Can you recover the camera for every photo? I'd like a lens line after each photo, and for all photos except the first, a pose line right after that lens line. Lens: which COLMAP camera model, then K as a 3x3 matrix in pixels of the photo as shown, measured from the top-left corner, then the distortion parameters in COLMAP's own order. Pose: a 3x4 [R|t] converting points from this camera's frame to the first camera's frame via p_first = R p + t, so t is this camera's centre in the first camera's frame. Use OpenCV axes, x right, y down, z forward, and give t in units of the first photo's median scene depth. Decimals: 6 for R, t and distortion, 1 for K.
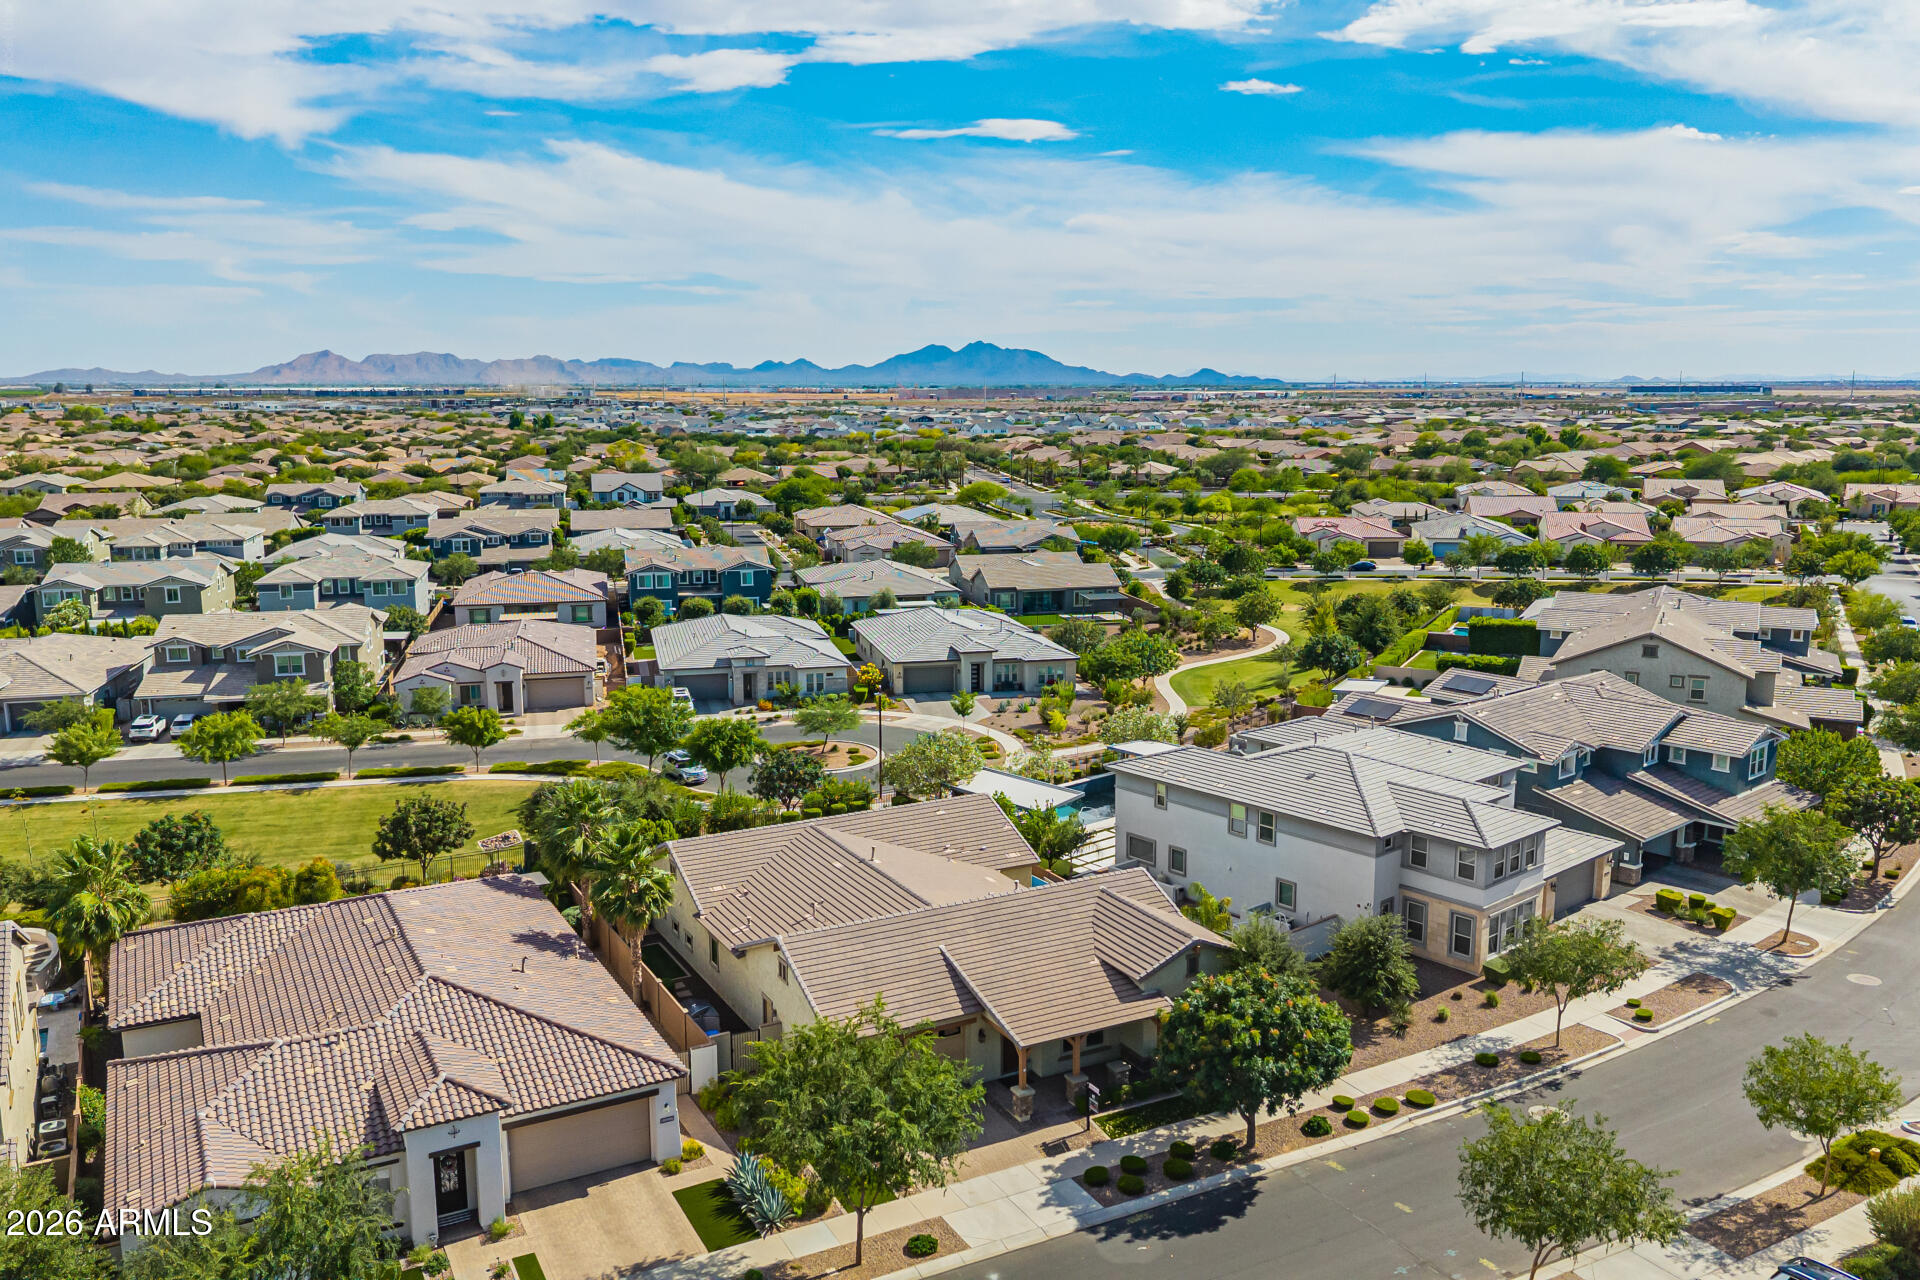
lens RADIAL K [[1508.8, 0, 954.3], [0, 1508.8, 638.2], [0, 0, 1]] dist [0.084716, -0.144063]
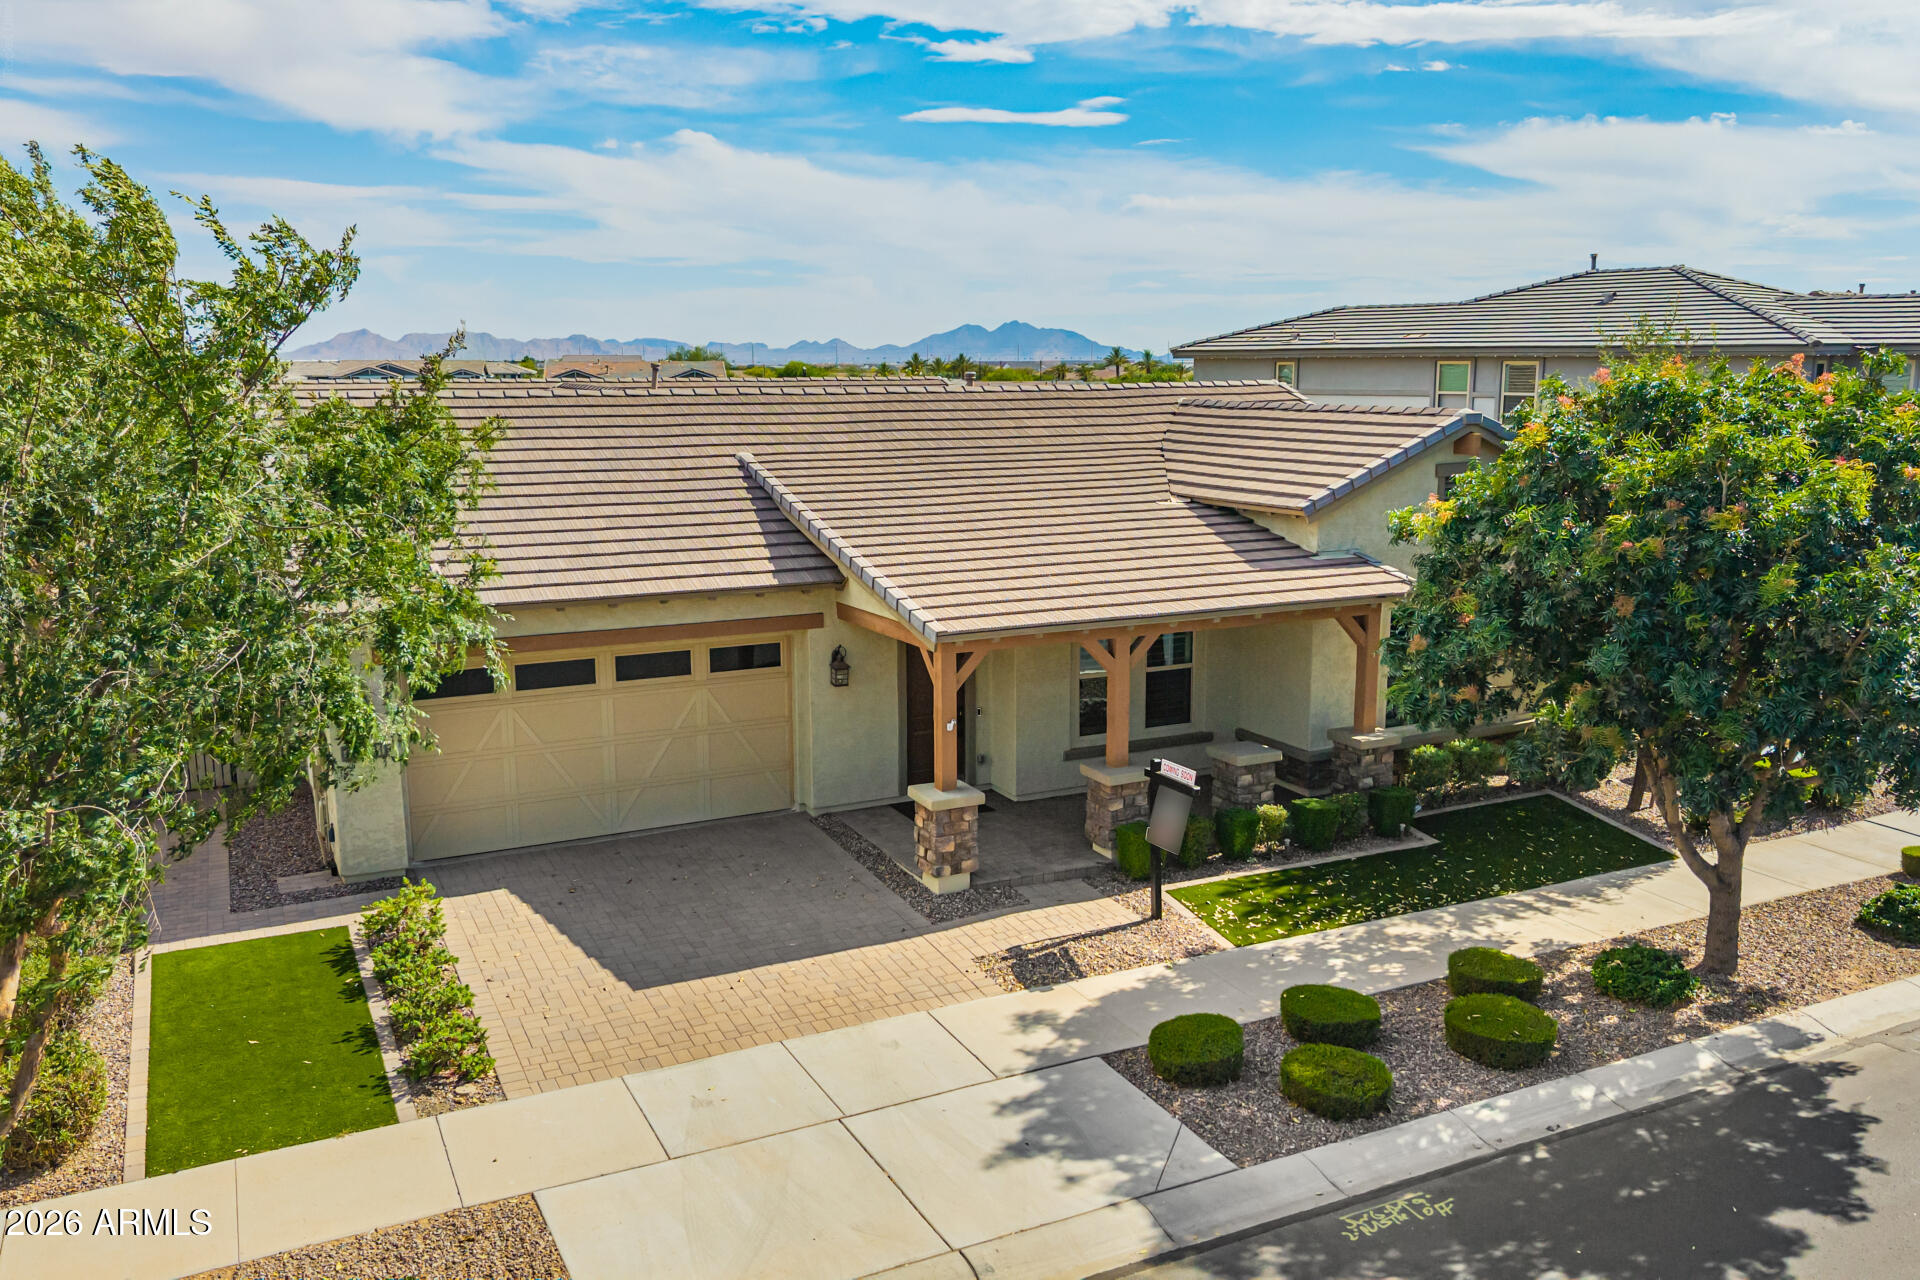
lens RADIAL K [[1508.8, 0, 954.3], [0, 1508.8, 638.2], [0, 0, 1]] dist [0.084716, -0.144063]
pose [[0.999311, -0.003117, -0.036986, 0.058939], [0.003250, 0.999988, 0.003528, 0.268268], [0.036975, -0.003646, 0.999310, 0.703597]]
